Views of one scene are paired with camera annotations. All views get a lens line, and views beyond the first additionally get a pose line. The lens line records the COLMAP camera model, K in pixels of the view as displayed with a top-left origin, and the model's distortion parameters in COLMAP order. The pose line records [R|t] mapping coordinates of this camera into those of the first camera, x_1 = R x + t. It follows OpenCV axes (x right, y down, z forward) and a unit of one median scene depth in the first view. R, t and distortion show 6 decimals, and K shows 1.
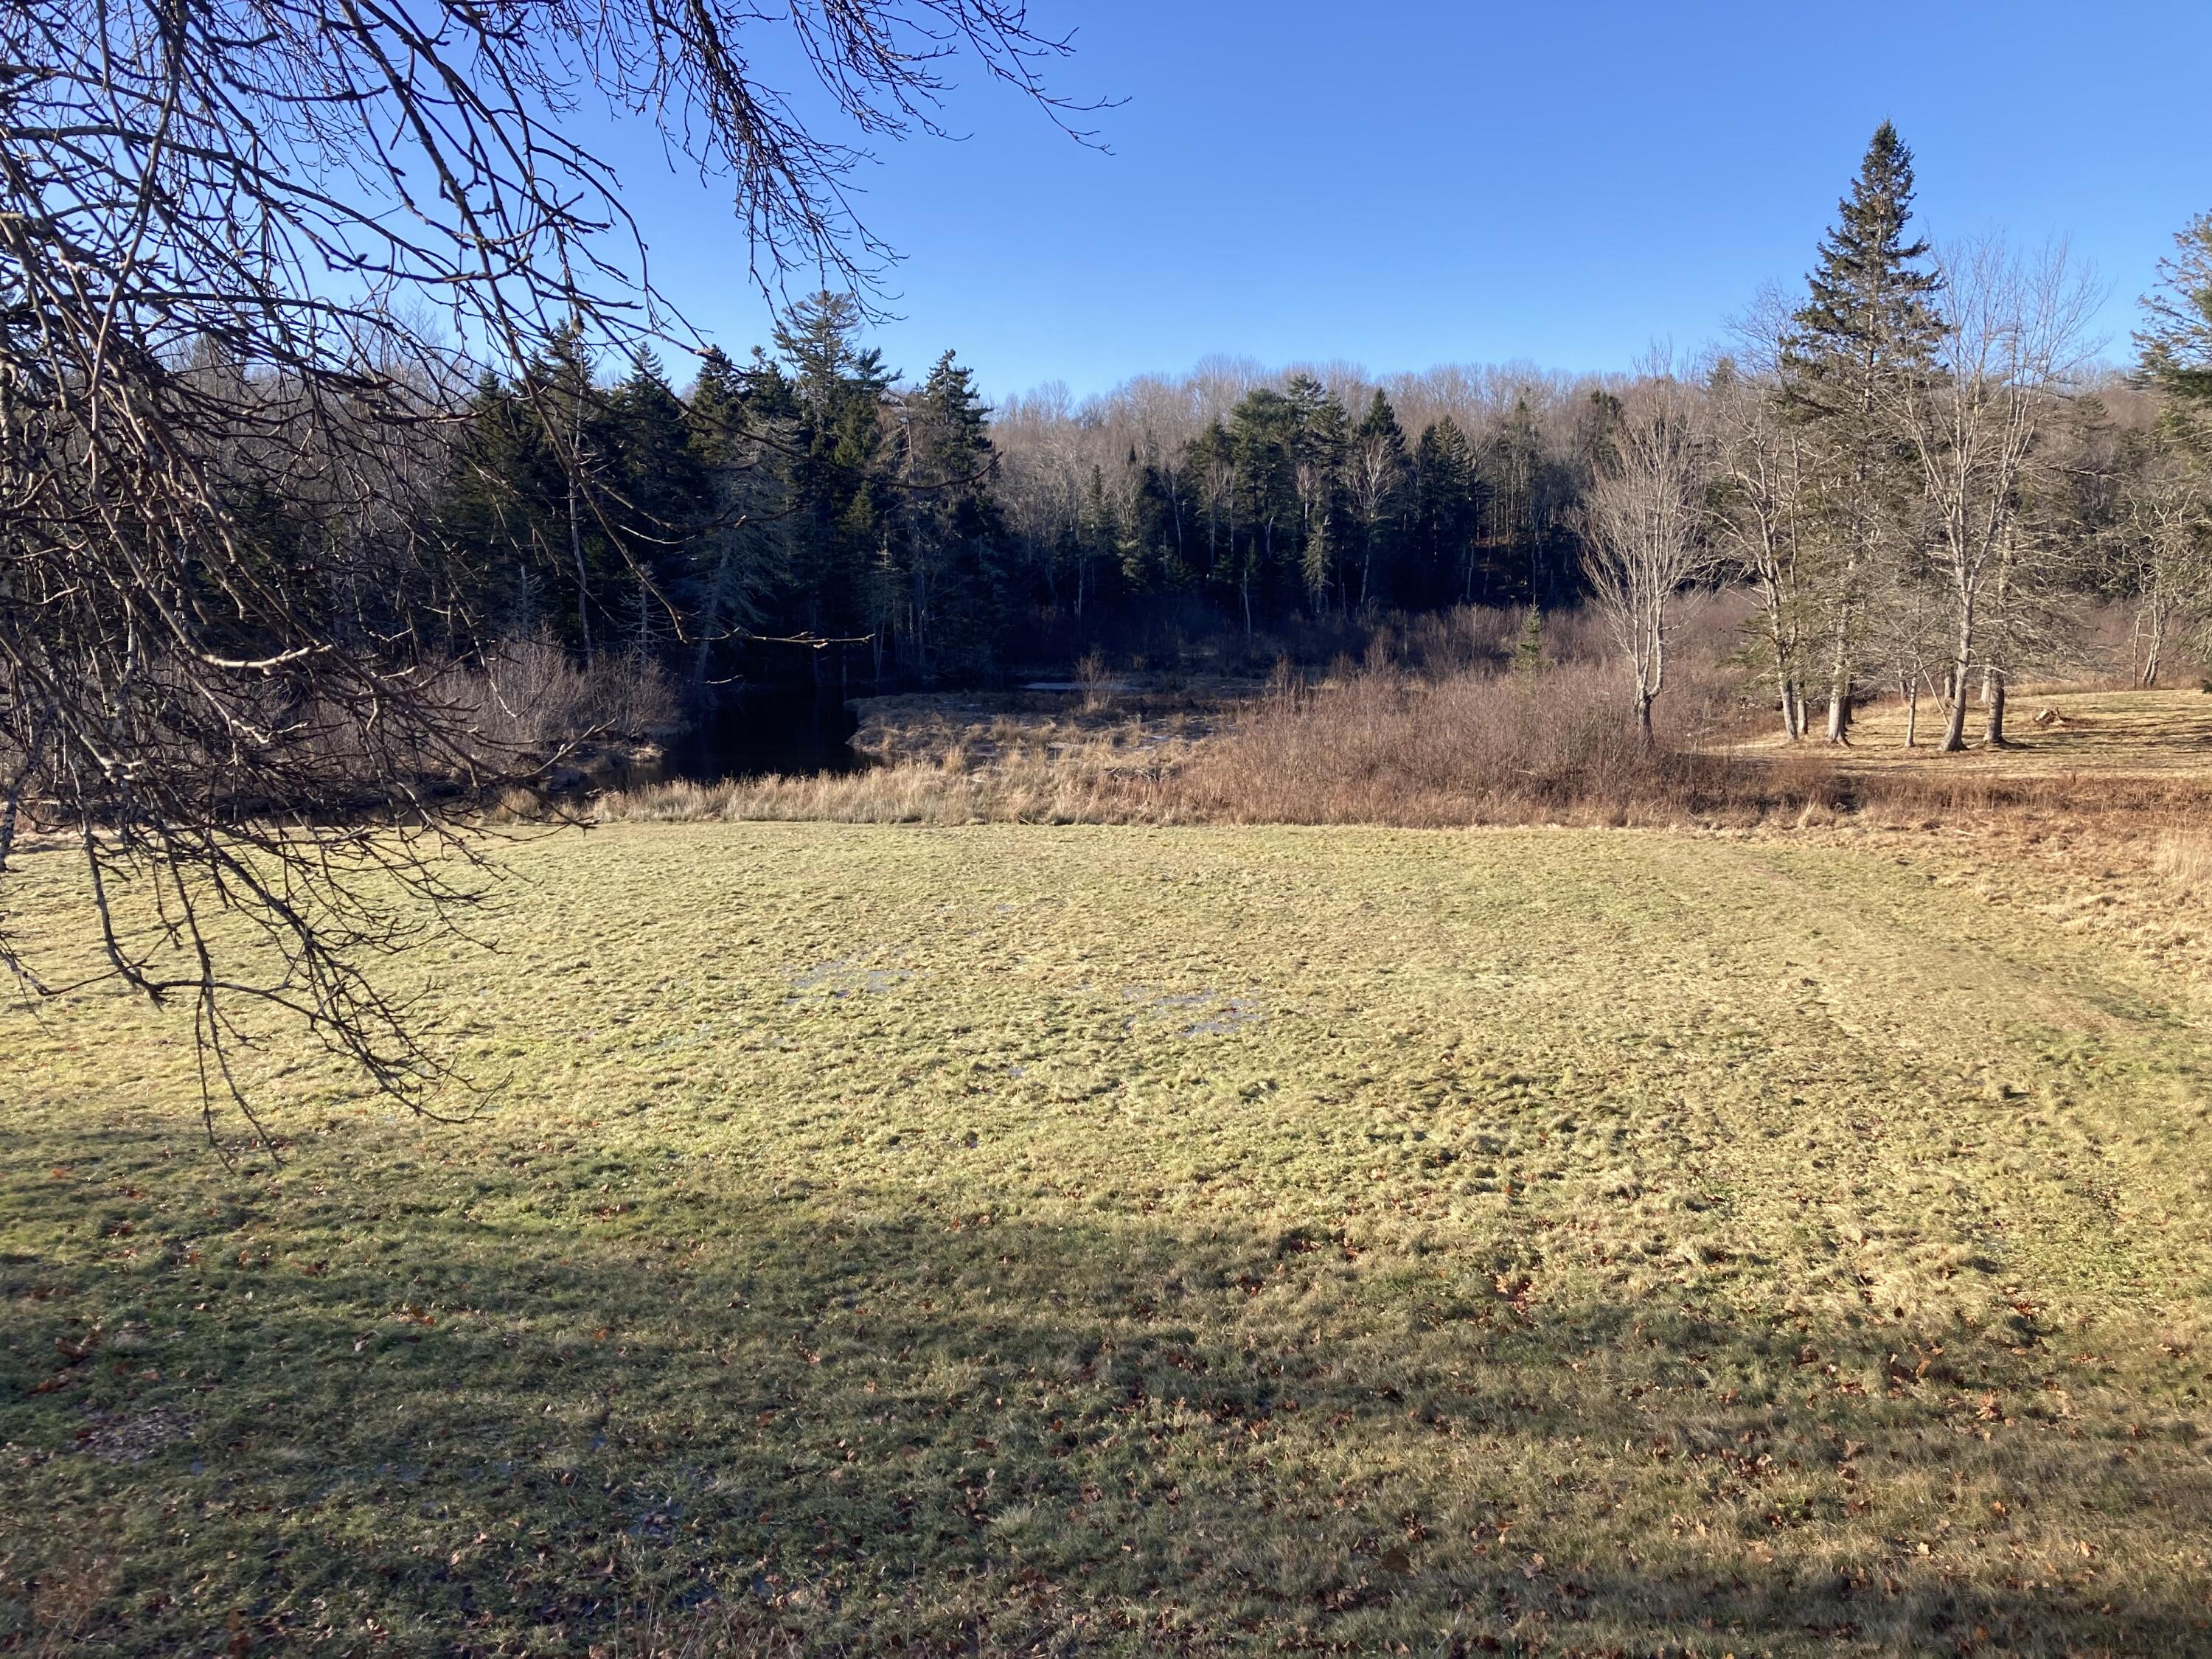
lens RADIAL K [[1775.3, 0, 1106.0], [0, 1775.3, 829.5], [0, 0, 1]] dist [0.010880, 0.008090]
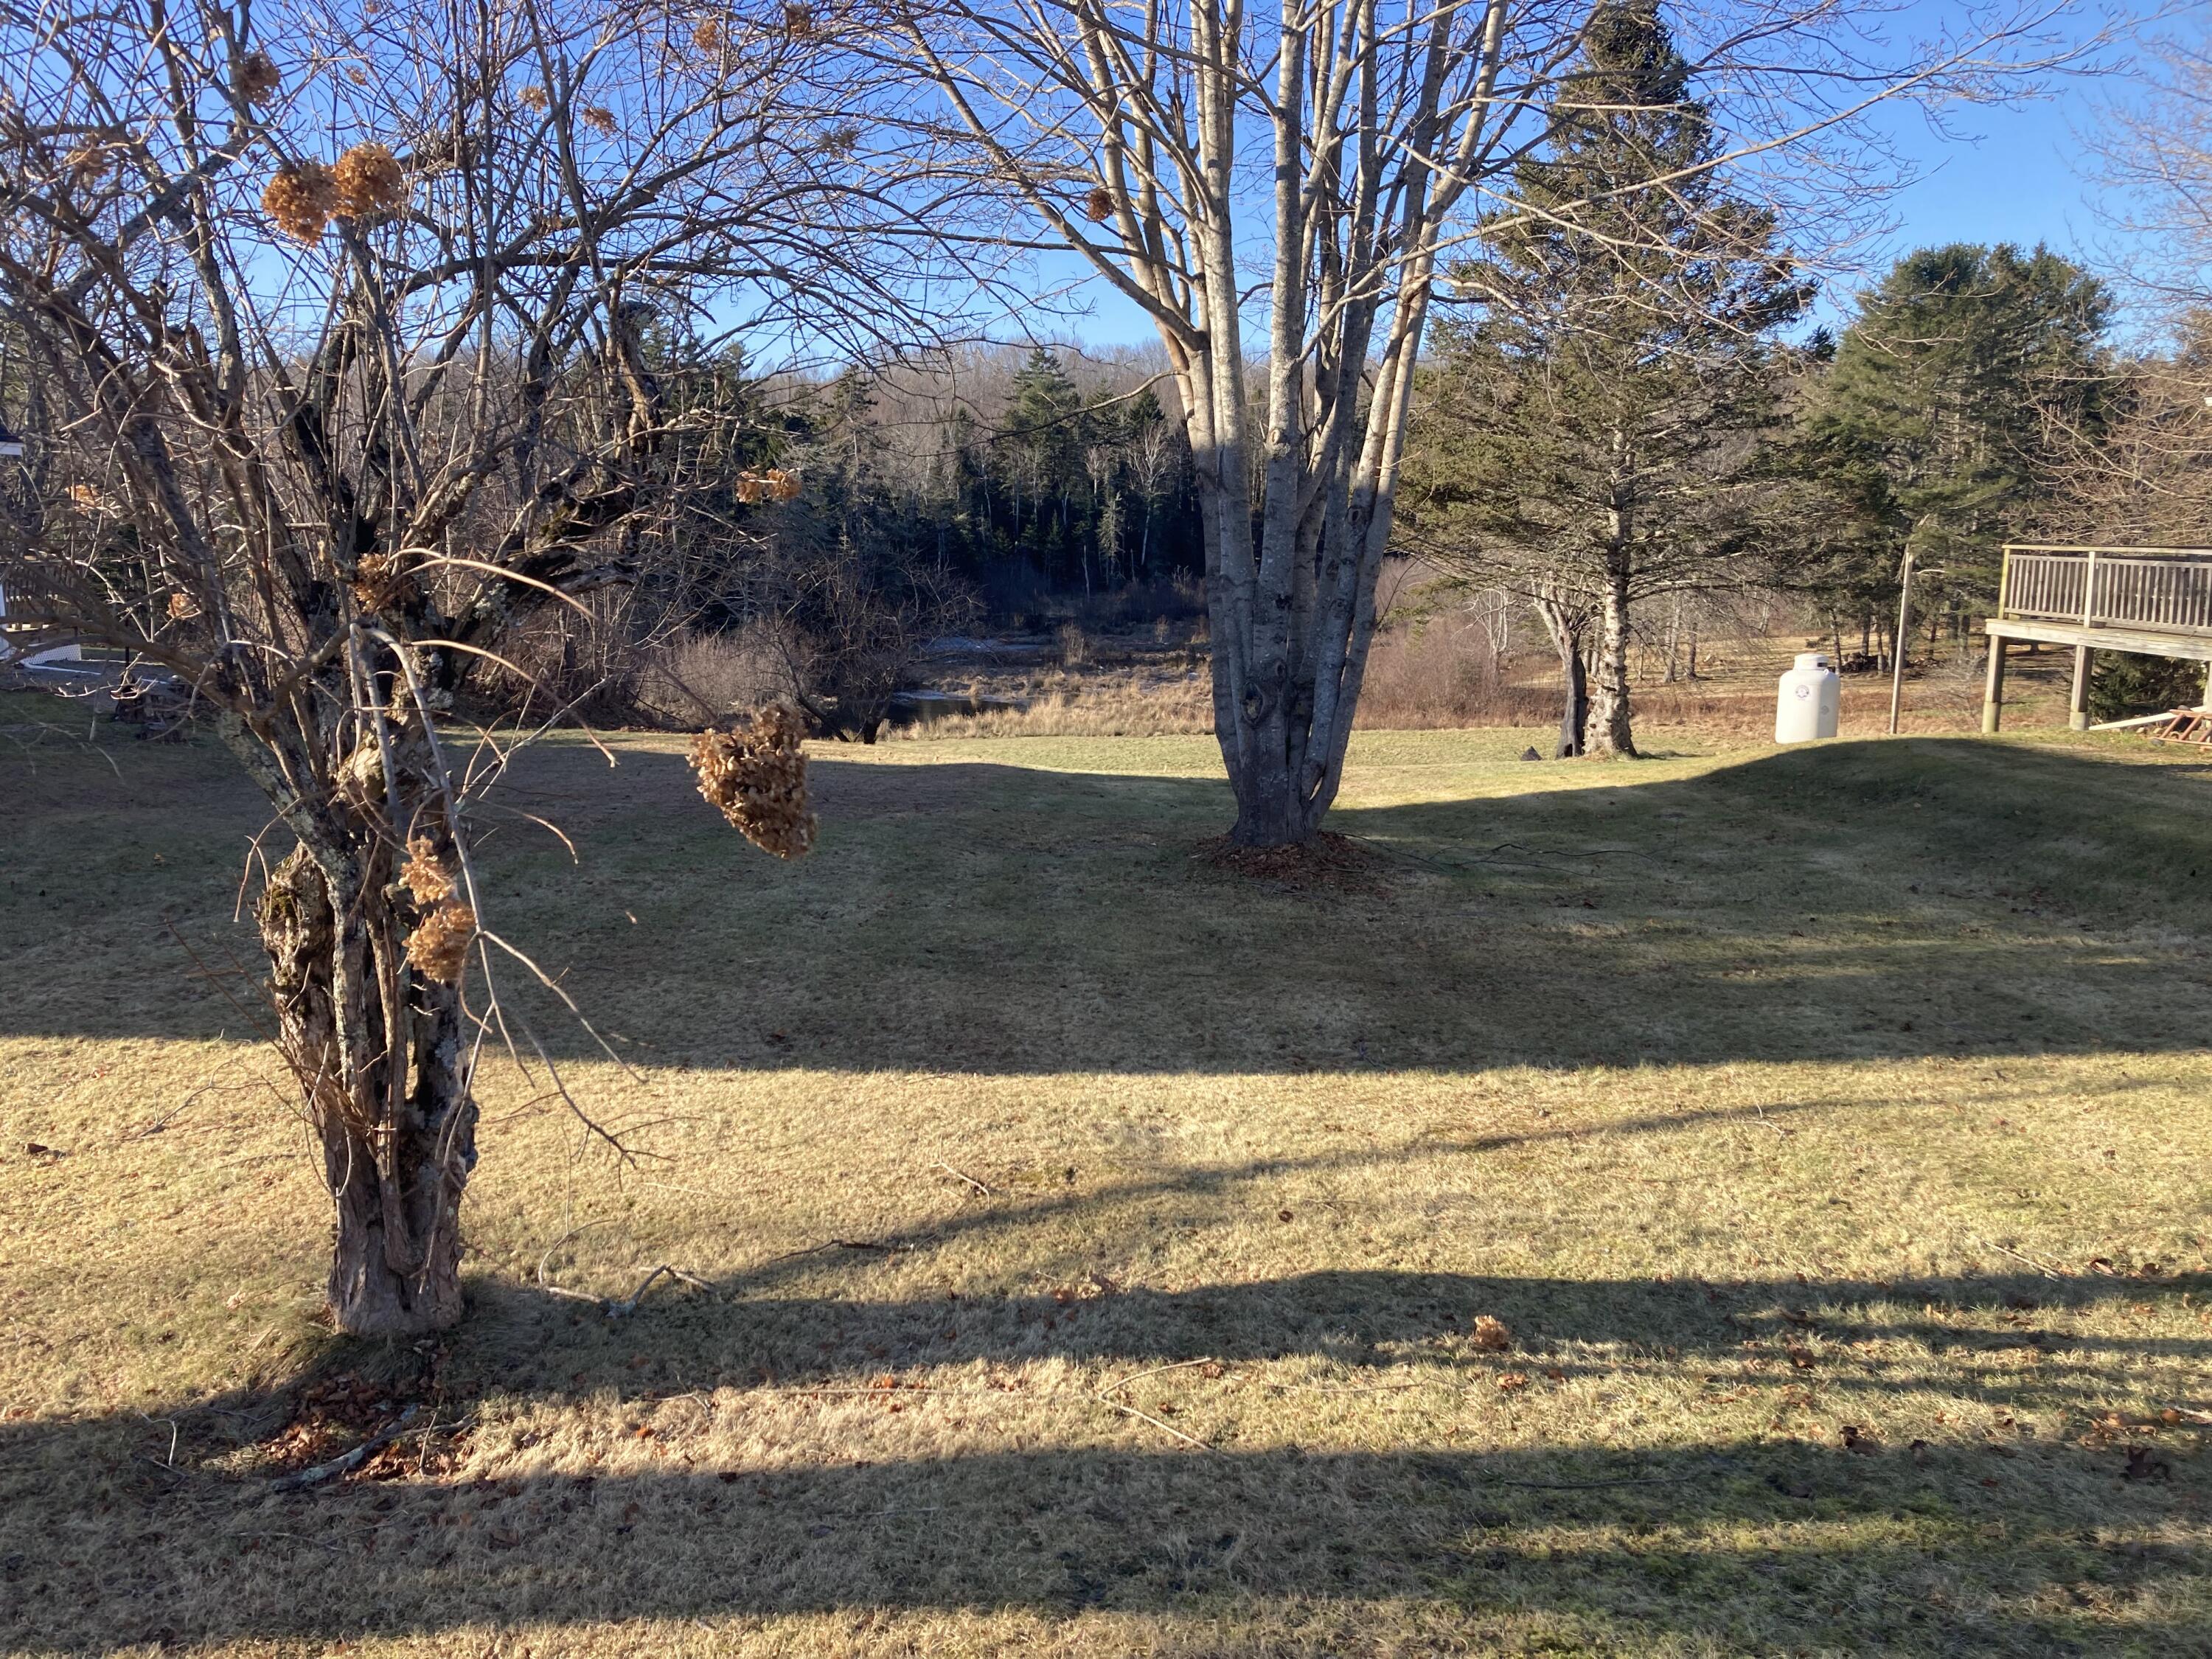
lens RADIAL K [[1775.3, 0, 1106.0], [0, 1775.3, 829.5], [0, 0, 1]] dist [0.010880, 0.008090]
pose [[0.981247, -0.032004, 0.190081, -0.116296], [0.025667, 0.999033, 0.035710, 0.006647], [-0.191039, -0.030161, 0.981119, -0.173610]]
